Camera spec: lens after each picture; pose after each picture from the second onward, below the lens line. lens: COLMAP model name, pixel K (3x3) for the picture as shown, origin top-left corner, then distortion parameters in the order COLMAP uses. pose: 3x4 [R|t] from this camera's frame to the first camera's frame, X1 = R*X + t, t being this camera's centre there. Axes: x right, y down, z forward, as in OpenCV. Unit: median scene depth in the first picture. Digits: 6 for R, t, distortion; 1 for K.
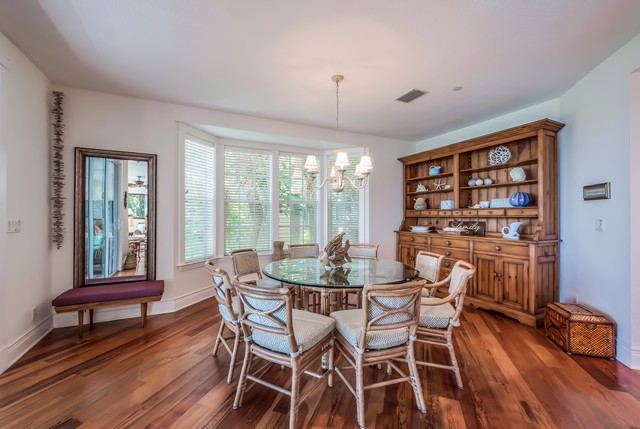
lens RADIAL K [[271.5, 0, 320.0], [0, 271.5, 214.5], [0, 0, 1]] dist [-0.000537, 0.000168]
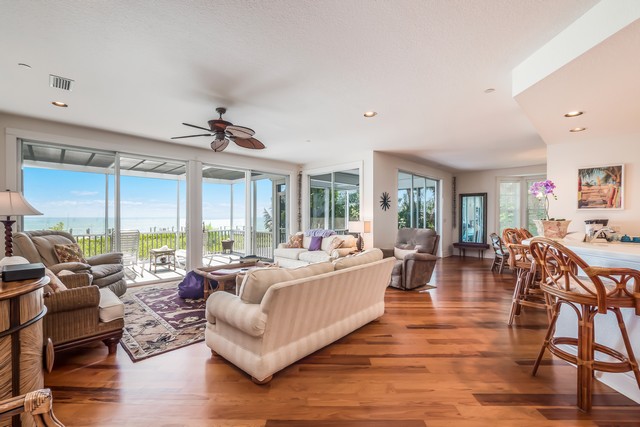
lens RADIAL K [[271.5, 0, 320.0], [0, 271.5, 213.5], [0, 0, 1]] dist [-0.000537, 0.000168]
pose [[0.335191, 0.004033, -0.942141, 1.367324], [0.000345, 0.999990, 0.004403, -0.052864], [0.942150, -0.001801, 0.335187, -1.411251]]
